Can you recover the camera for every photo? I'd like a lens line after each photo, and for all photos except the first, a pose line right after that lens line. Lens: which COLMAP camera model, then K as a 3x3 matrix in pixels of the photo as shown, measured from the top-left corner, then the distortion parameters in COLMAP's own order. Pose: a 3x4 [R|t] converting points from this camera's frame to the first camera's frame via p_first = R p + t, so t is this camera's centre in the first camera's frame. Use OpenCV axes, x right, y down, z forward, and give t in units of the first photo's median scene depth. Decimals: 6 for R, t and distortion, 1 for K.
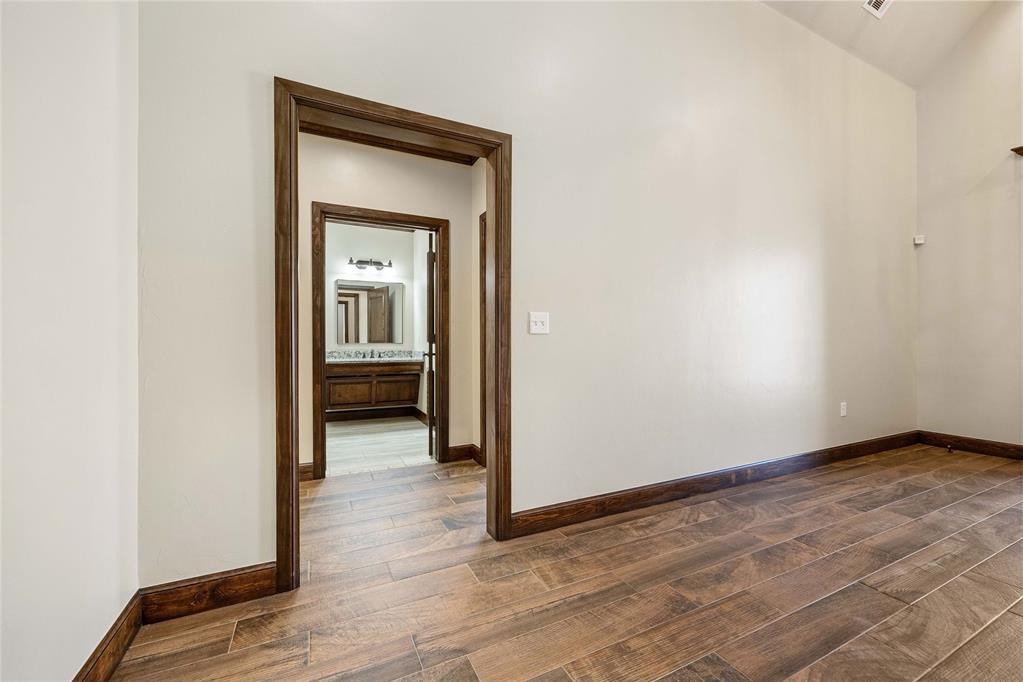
lens RADIAL K [[408.0, 0, 514.2], [0, 408.0, 349.8], [0, 0, 1]] dist [-0.001133, -0.000034]
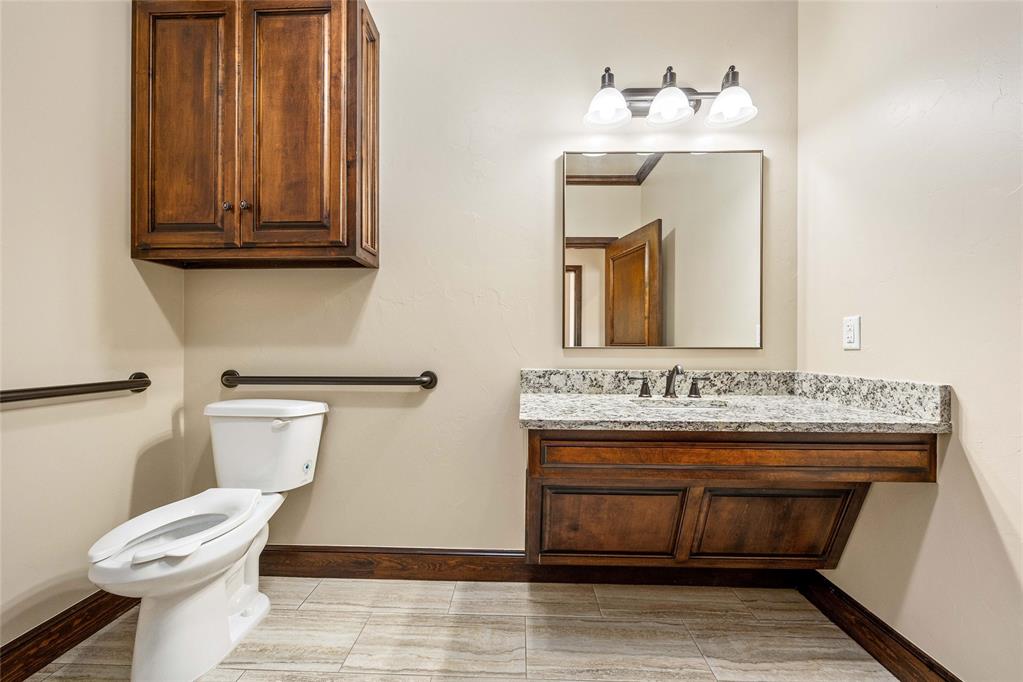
lens RADIAL K [[410.6, 0, 505.8], [0, 410.6, 333.5], [0, 0, 1]] dist [0.000973, 0.000189]
pose [[0.880394, -0.014388, -0.474025, -0.313145], [-0.008429, 0.998907, -0.045976, -0.011014], [0.474168, 0.044473, 0.879310, 0.677312]]
